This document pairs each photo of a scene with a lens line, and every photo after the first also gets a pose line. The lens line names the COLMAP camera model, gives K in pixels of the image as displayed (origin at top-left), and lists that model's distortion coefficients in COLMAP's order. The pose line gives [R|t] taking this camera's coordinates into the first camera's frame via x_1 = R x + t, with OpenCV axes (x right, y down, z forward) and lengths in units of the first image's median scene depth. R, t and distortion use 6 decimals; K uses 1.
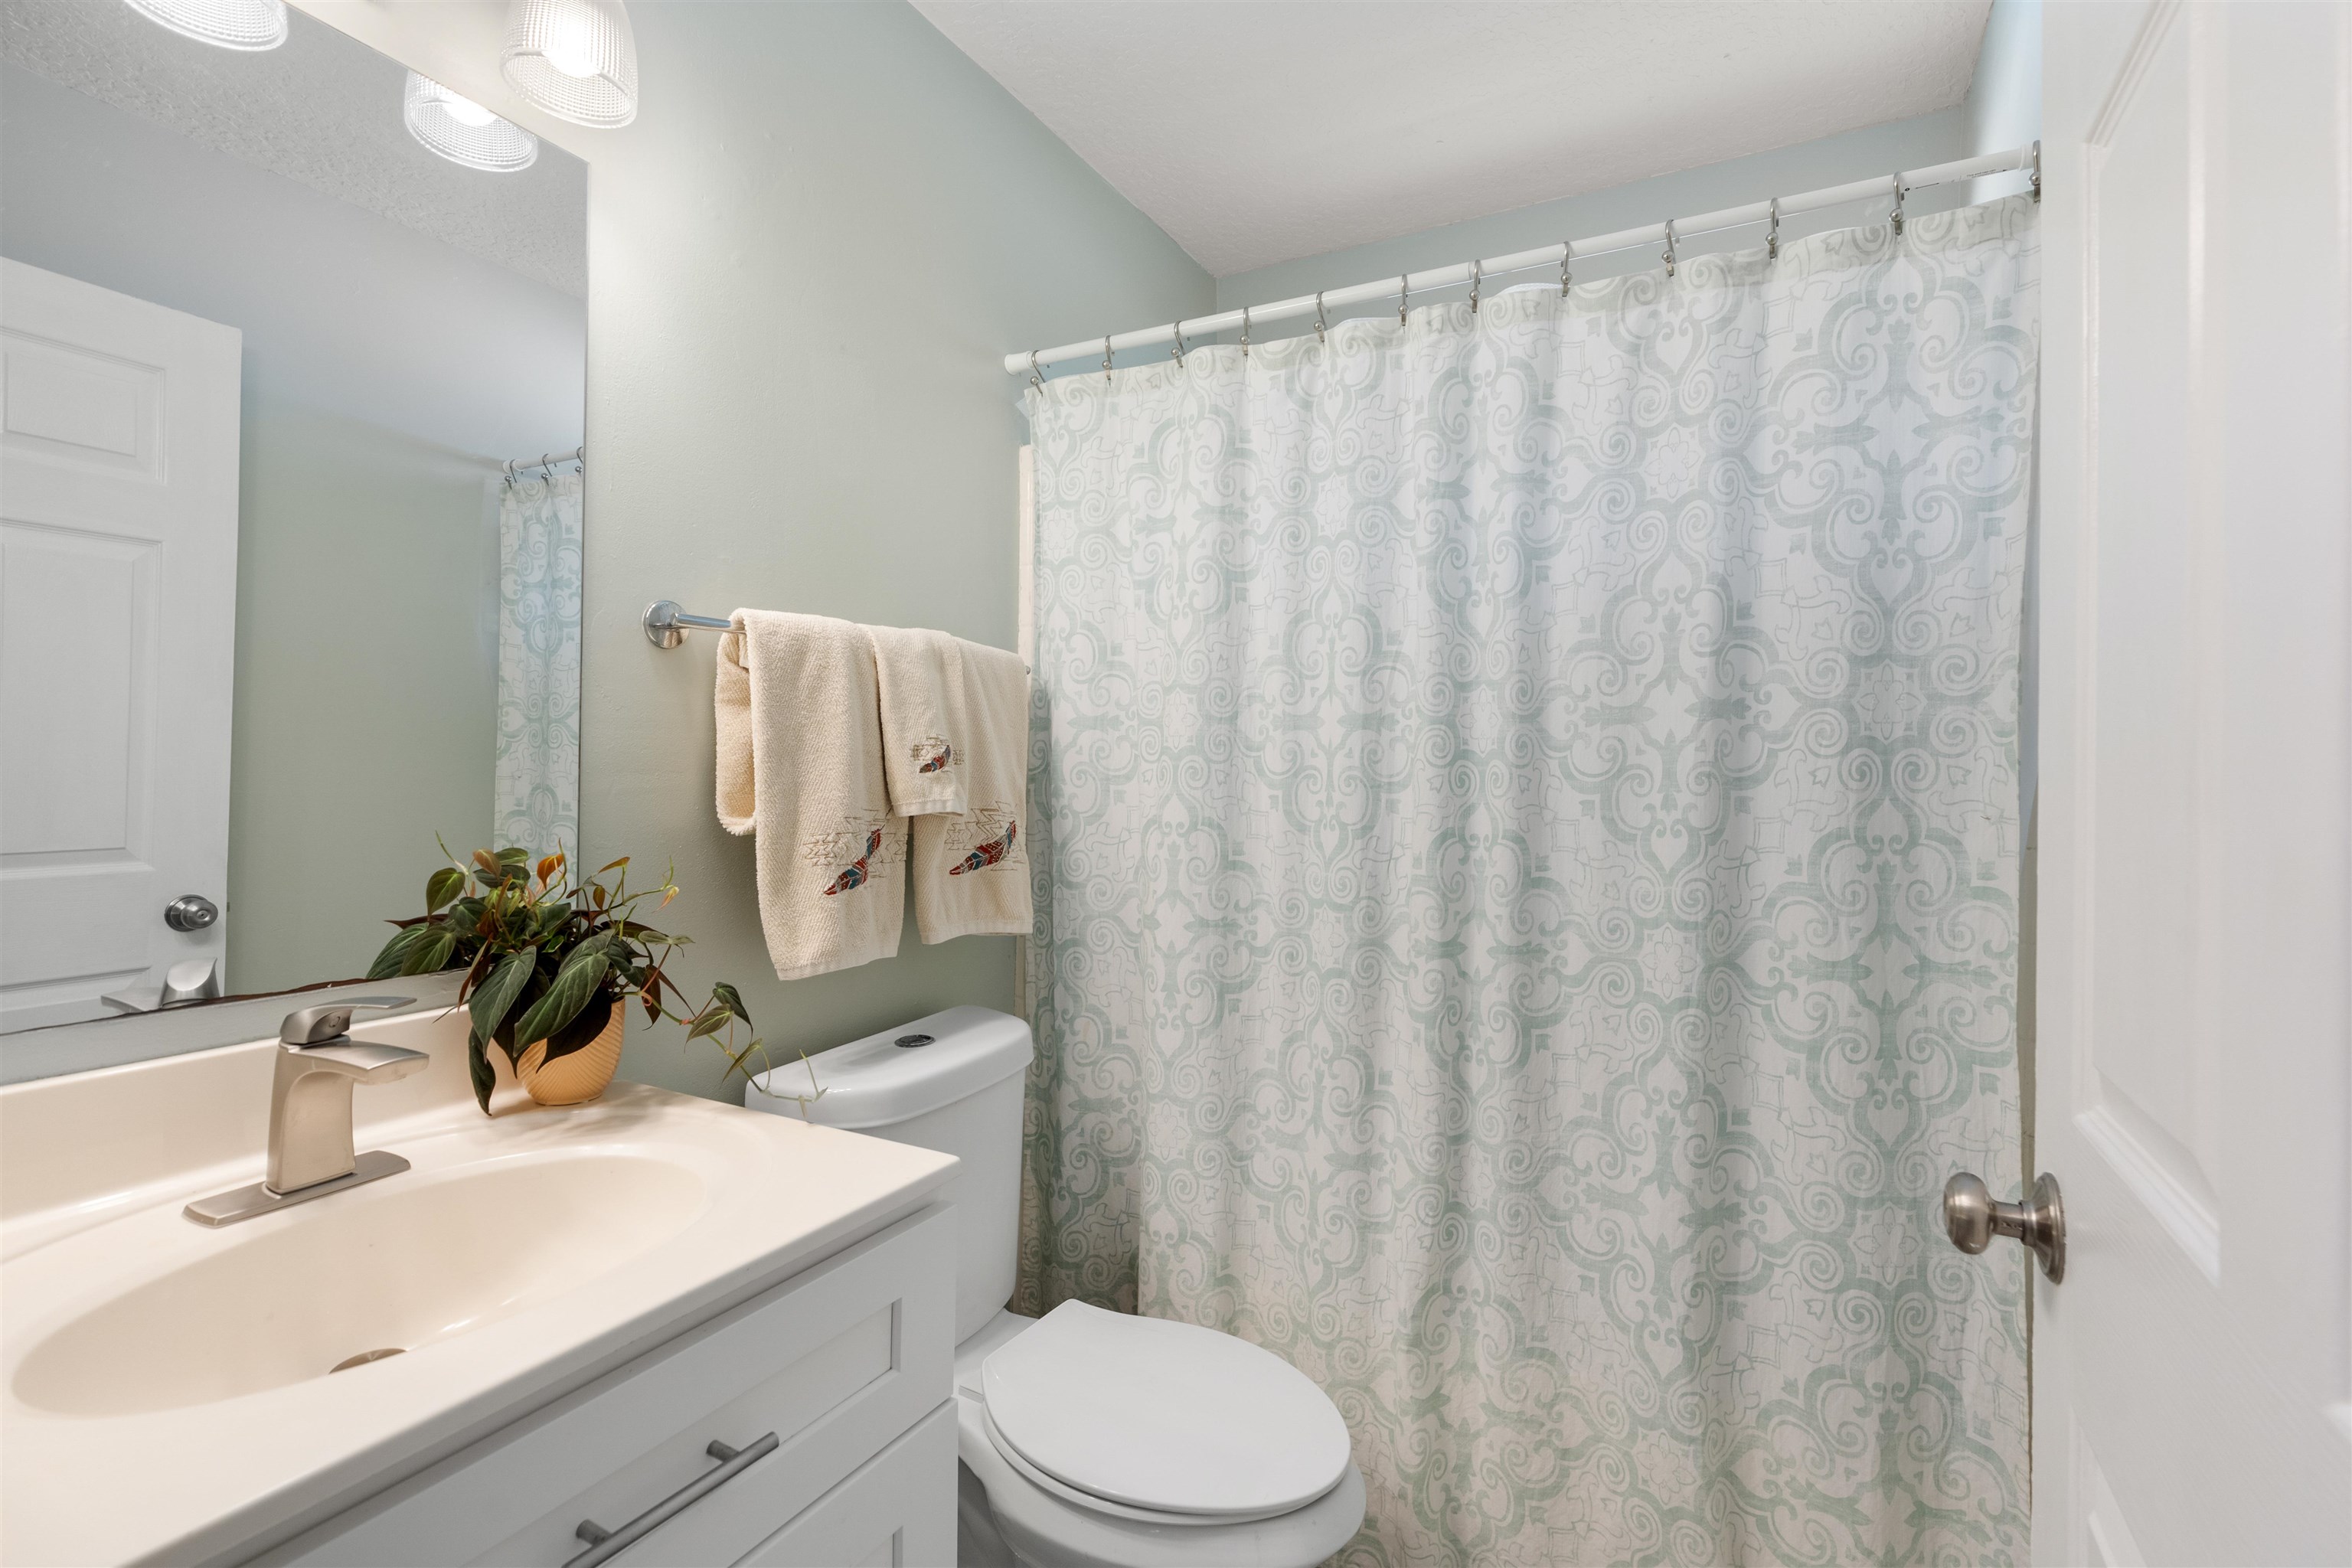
lens RADIAL K [[1075.5, 0, 1176.1], [0, 1075.5, 774.8], [0, 0, 1]] dist [-0.008875, -0.000202]
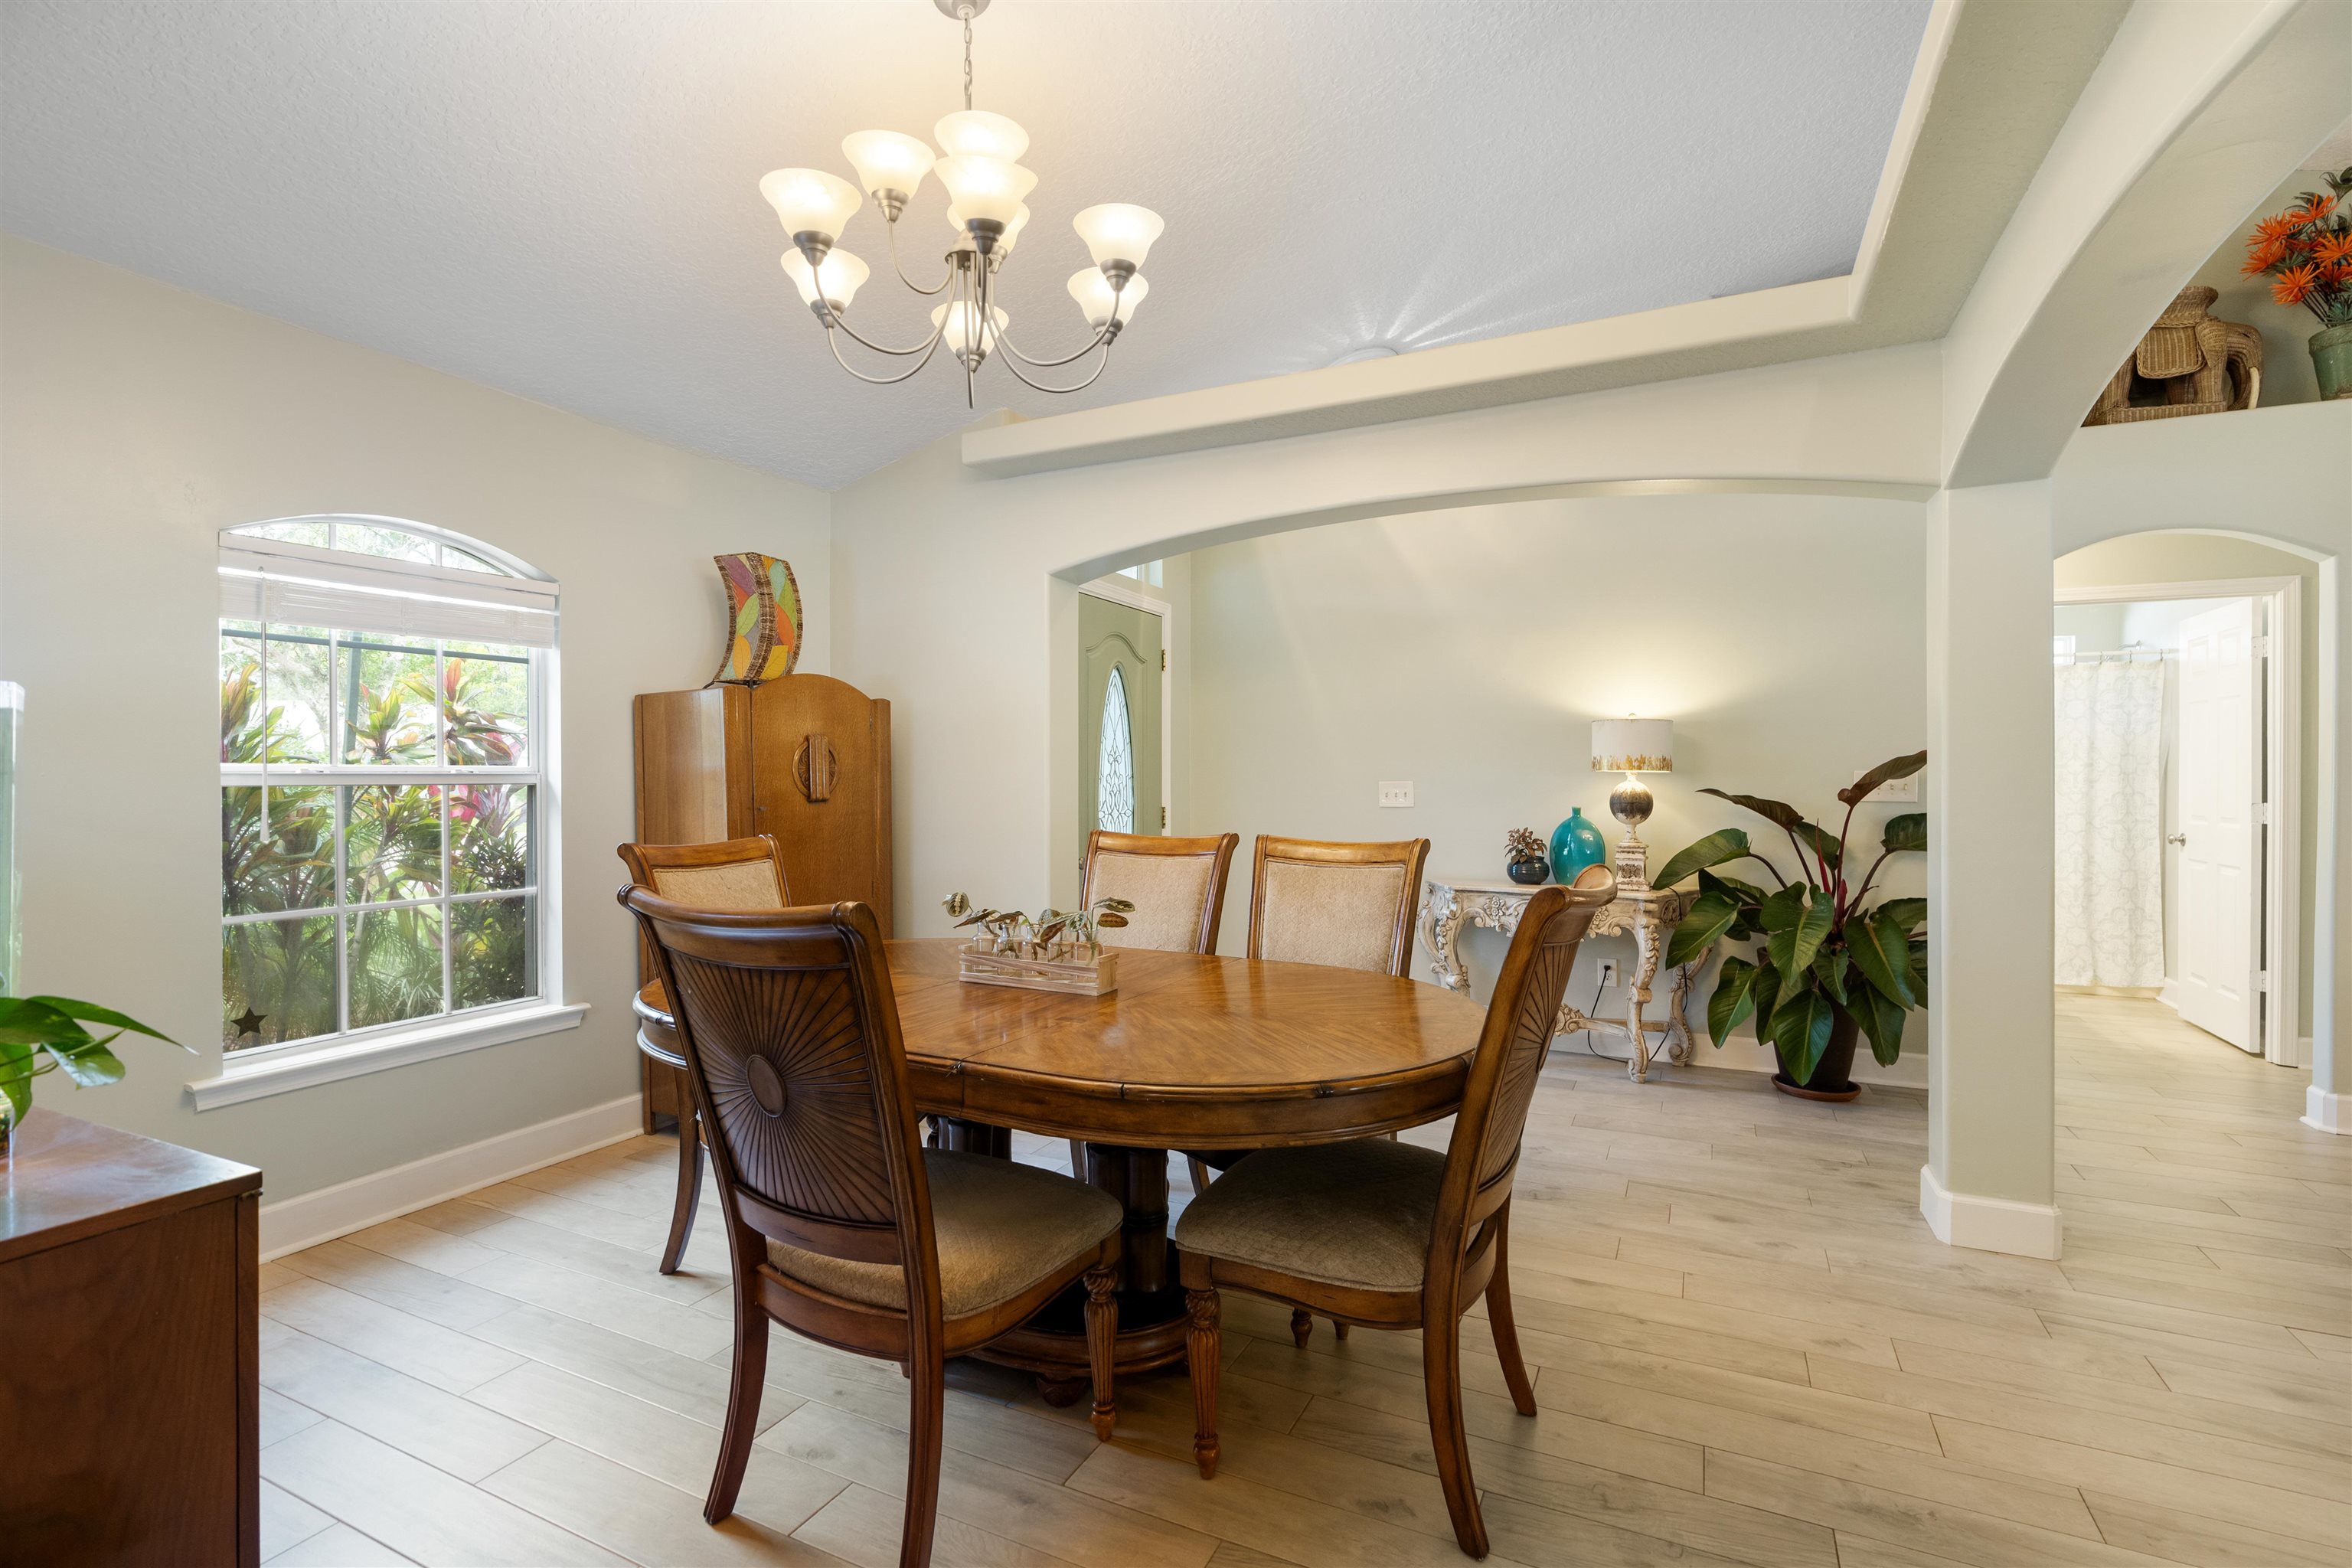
lens RADIAL K [[1075.5, 0, 1173.4], [0, 1075.5, 782.9], [0, 0, 1]] dist [-0.008875, -0.000202]
pose [[0.999018, -0.002779, 0.044209, -3.654350], [0.002628, 0.999990, 0.003492, -0.014551], [-0.044218, -0.003372, 0.999016, -3.422338]]
